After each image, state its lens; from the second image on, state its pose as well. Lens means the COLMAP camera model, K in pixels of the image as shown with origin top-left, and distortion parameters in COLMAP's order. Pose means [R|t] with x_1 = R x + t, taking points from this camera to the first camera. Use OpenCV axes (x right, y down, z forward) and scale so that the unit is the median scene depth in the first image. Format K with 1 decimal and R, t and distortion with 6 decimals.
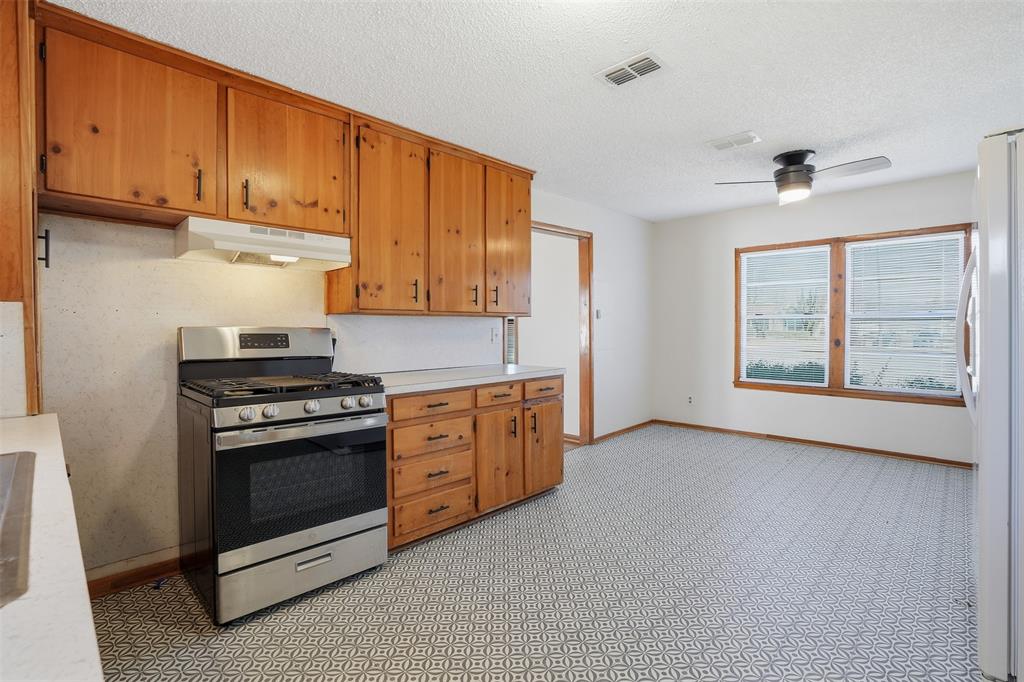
lens RADIAL K [[481.8, 0, 511.6], [0, 481.8, 338.3], [0, 0, 1]] dist [-0.050598, 0.016897]
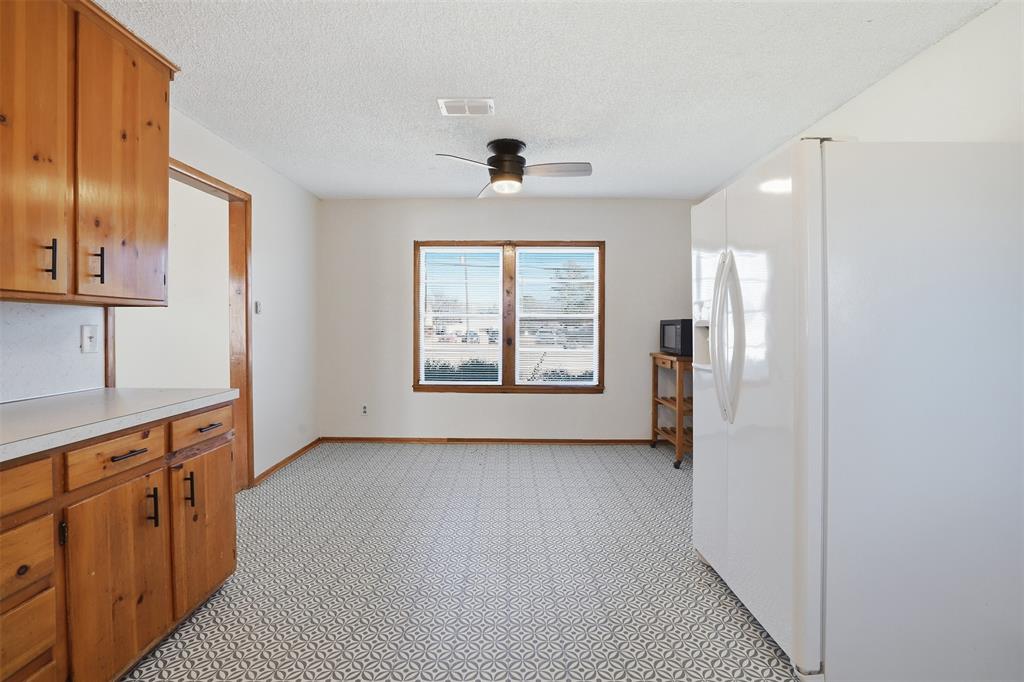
lens RADIAL K [[481.8, 0, 507.1], [0, 481.8, 333.6], [0, 0, 1]] dist [-0.050598, 0.016897]
pose [[0.726694, -0.004133, 0.686949, -0.061226], [0.009585, 0.999946, -0.004123, -0.005334], [-0.686894, 0.009581, 0.726694, 0.310899]]
